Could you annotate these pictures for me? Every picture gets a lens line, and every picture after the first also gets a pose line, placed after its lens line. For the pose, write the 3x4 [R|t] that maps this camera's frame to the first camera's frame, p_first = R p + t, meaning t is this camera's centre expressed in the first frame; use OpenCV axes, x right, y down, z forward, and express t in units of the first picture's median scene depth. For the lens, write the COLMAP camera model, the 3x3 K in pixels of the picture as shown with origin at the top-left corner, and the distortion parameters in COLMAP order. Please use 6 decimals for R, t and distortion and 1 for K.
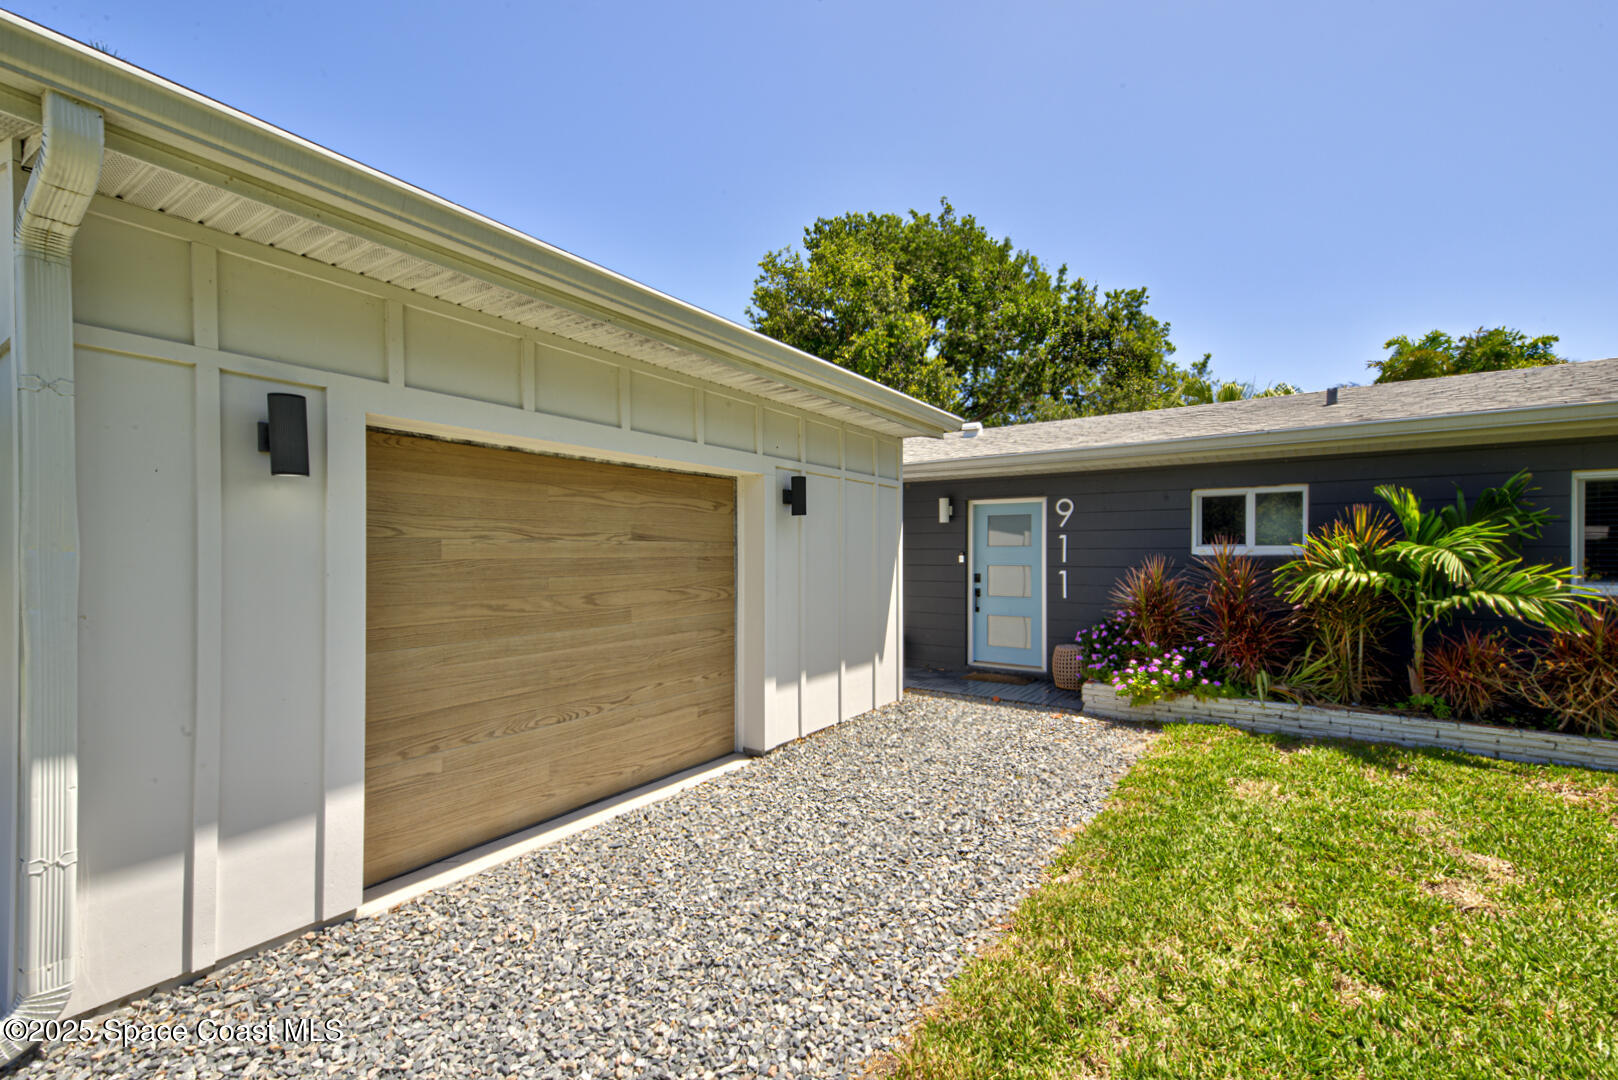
lens RADIAL K [[700.8, 0, 809.9], [0, 700.8, 549.0], [0, 0, 1]] dist [0.032540, 0.000087]
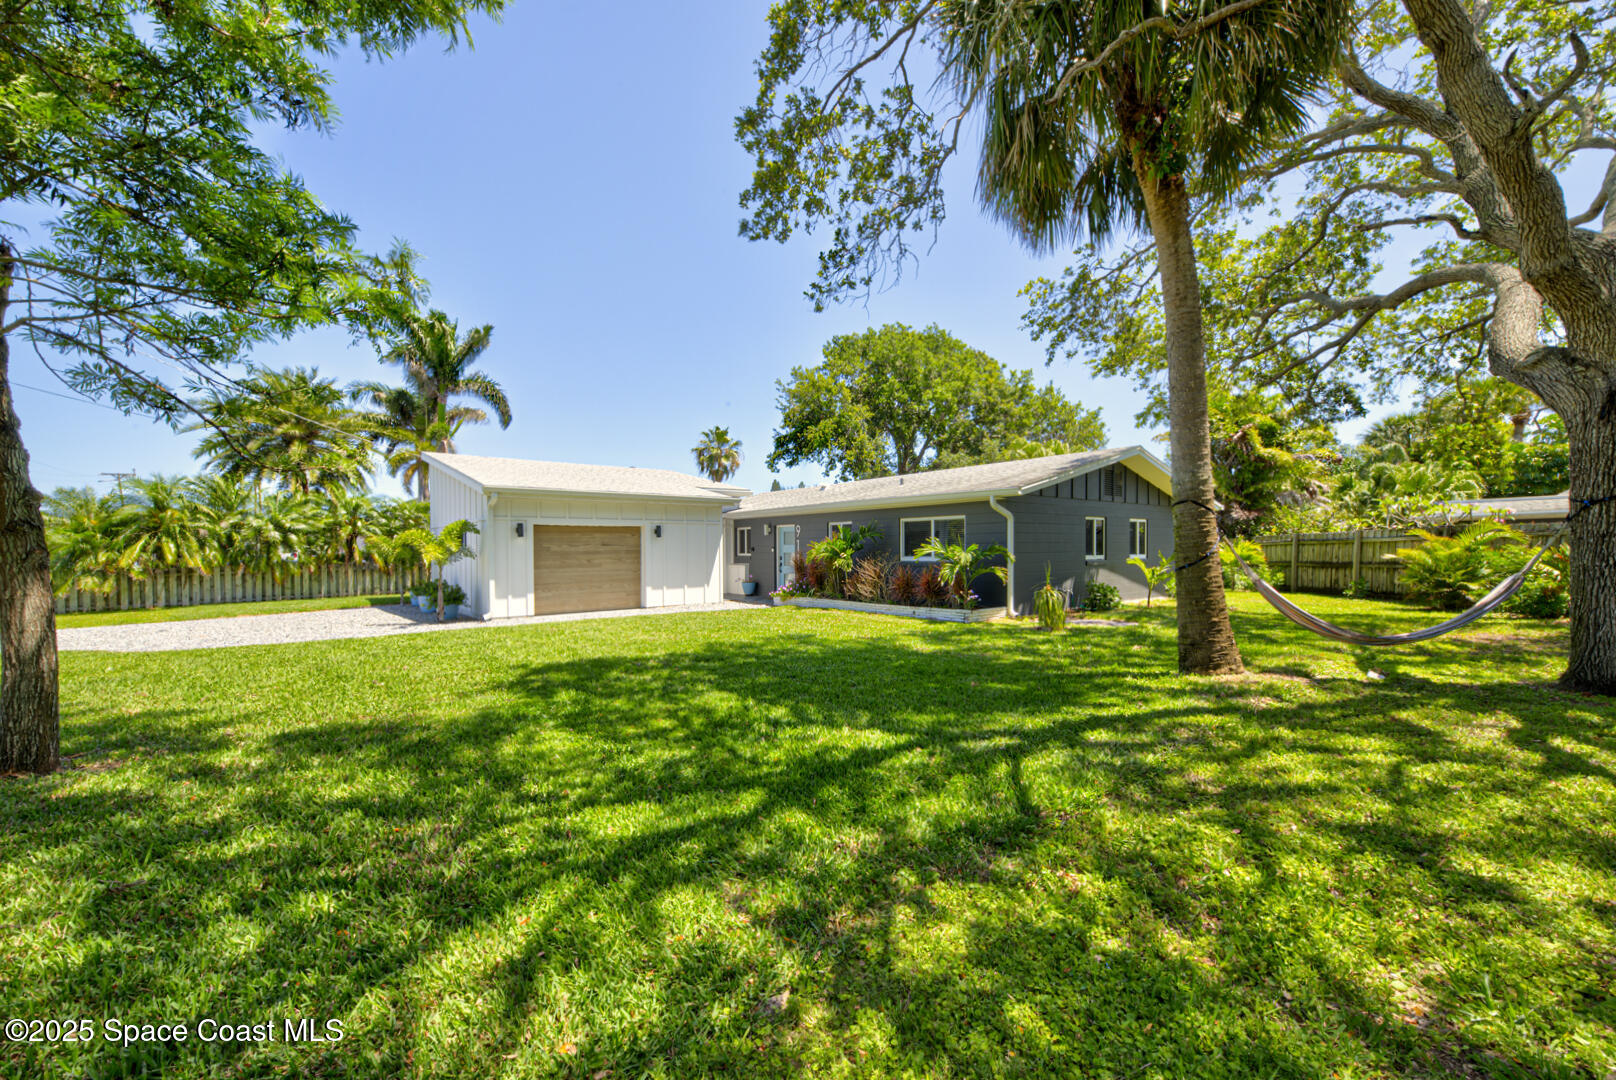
lens RADIAL K [[640.3, 0, 812.5], [0, 640.3, 539.3], [0, 0, 1]] dist [-0.004623, -0.000032]
pose [[0.962145, -0.011687, -0.272287, 1.508014], [0.010218, 0.999925, -0.006813, -0.010613], [0.272346, 0.003773, 0.962192, -1.706002]]
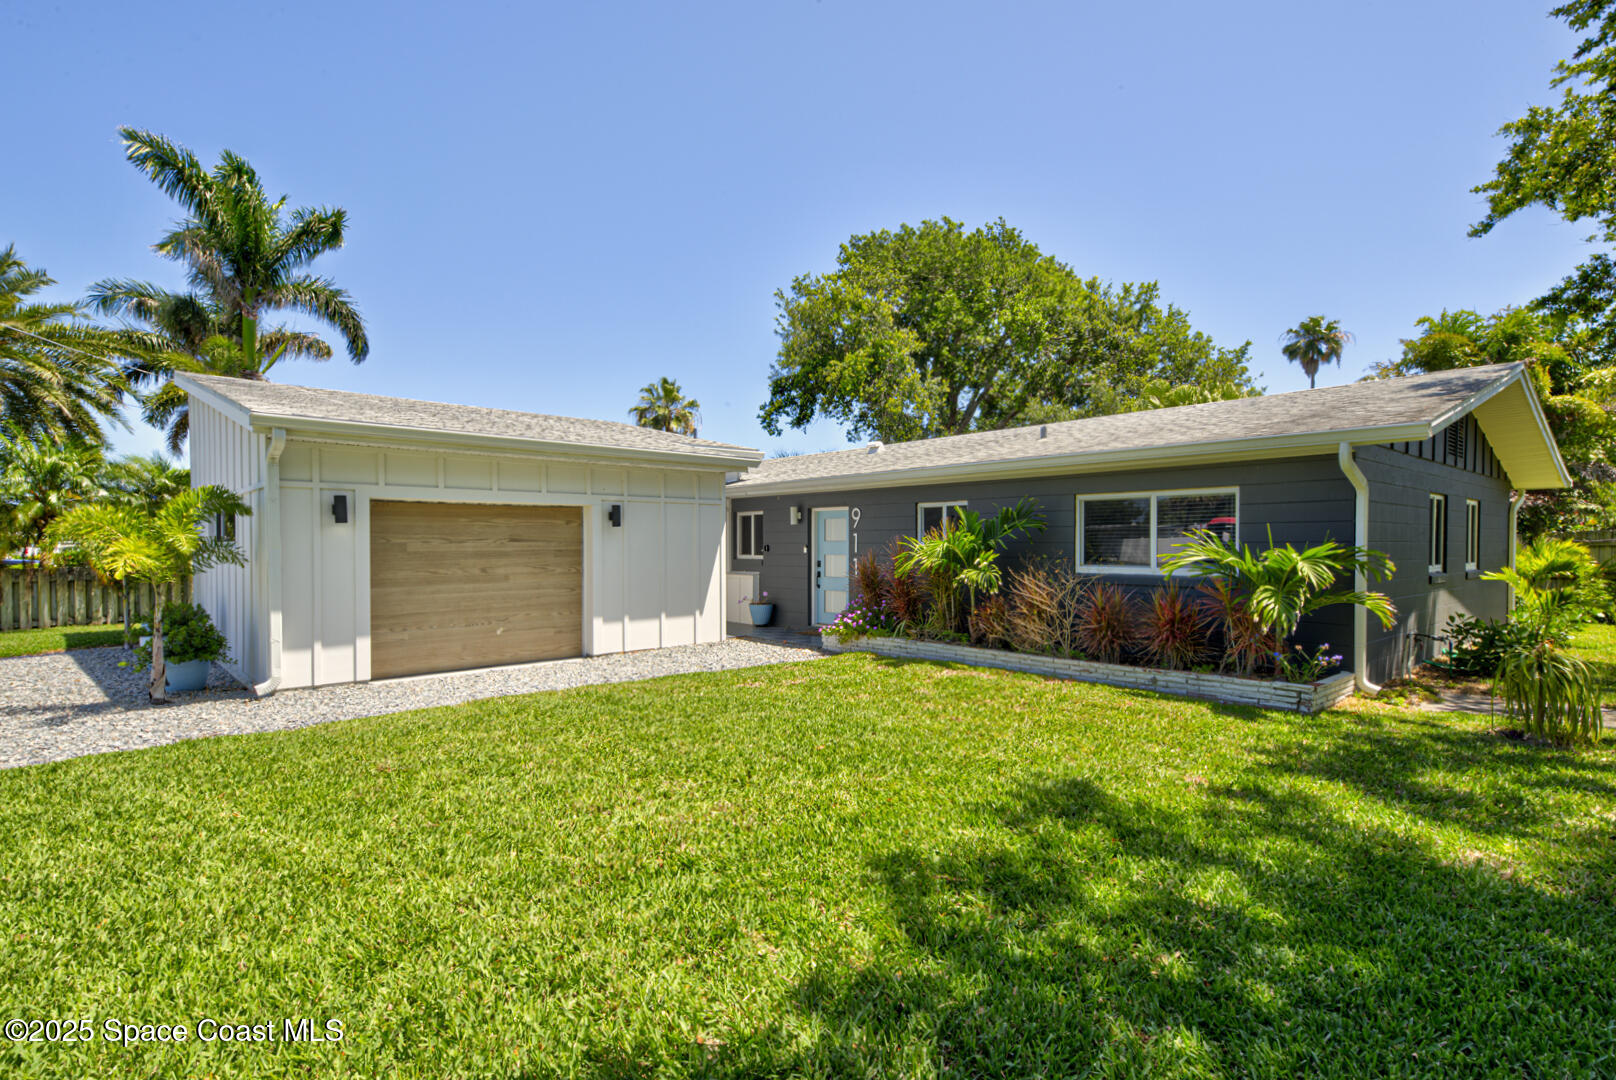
lens RADIAL K [[782.0, 0, 809.3], [0, 782.0, 542.7], [0, 0, 1]] dist [0.031278, 0.000326]
pose [[0.975174, -0.002417, -0.221427, 0.916977], [0.004096, 0.999966, 0.007121, -0.018937], [0.221403, -0.007851, 0.975151, -0.853970]]
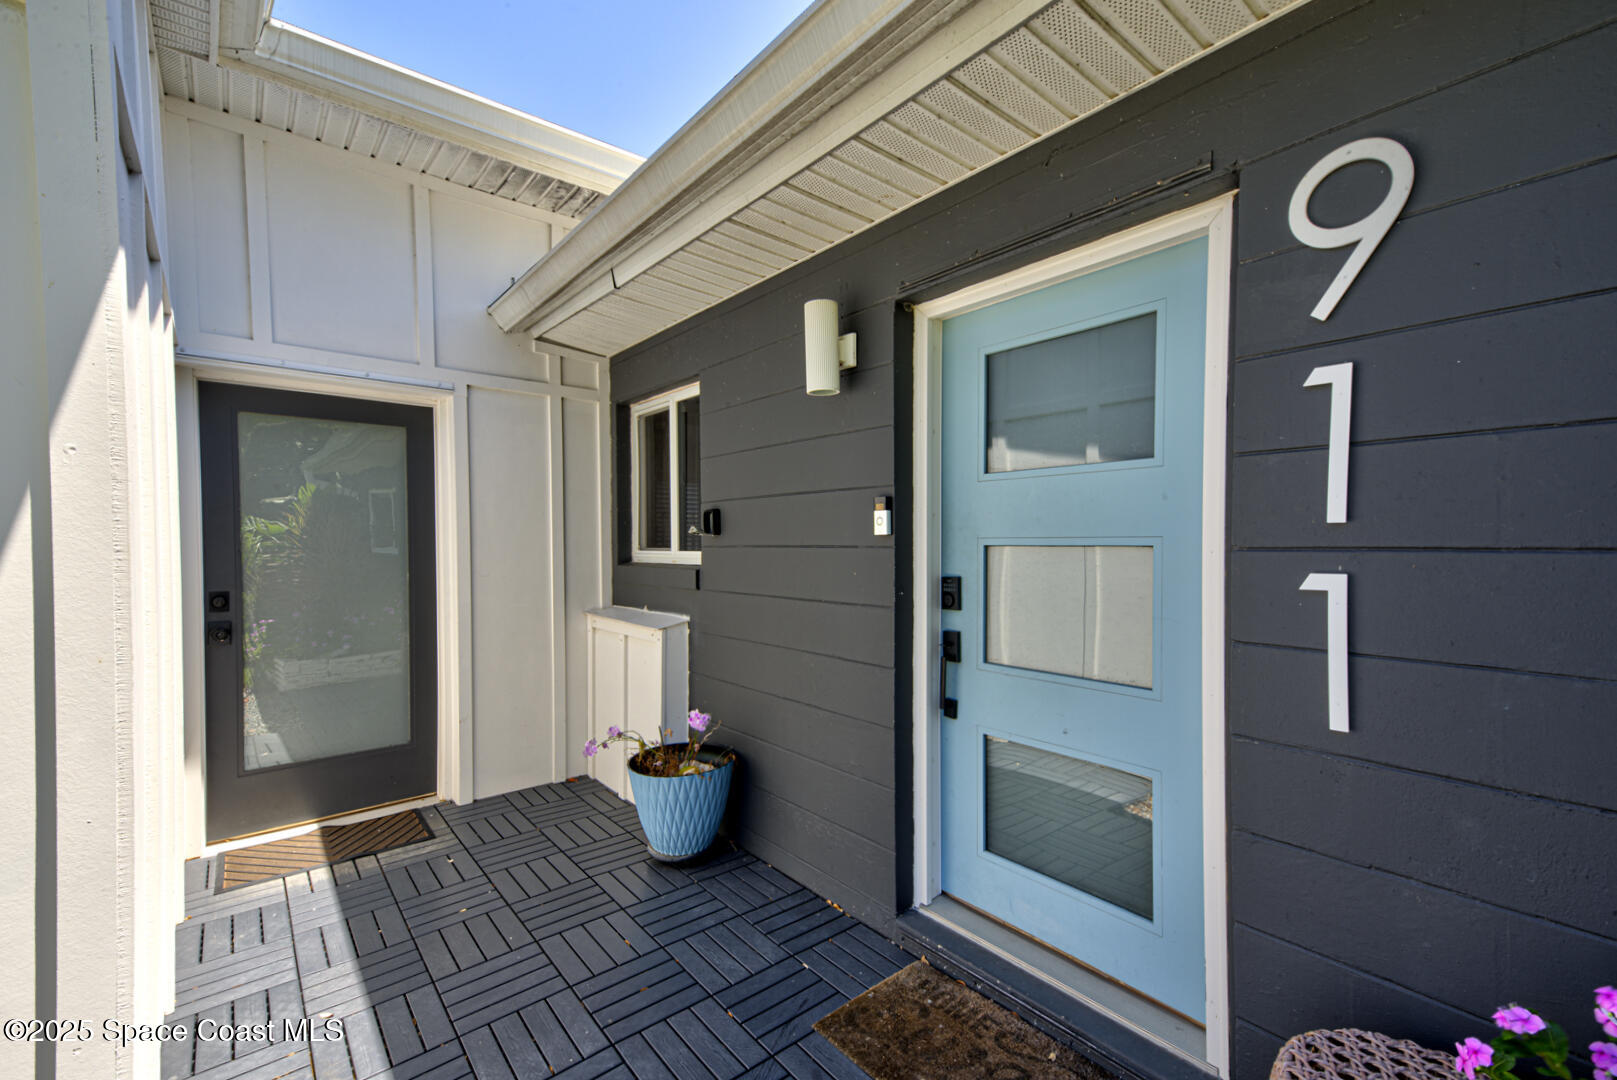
lens RADIAL K [[700.4, 0, 804.2], [0, 700.4, 556.3], [0, 0, 1]] dist [0.032540, 0.000087]
pose [[0.962231, 0.000649, -0.272235, 0.417601], [0.006631, 0.999645, 0.025822, 0.032029], [0.272155, -0.026652, 0.961884, 1.173261]]
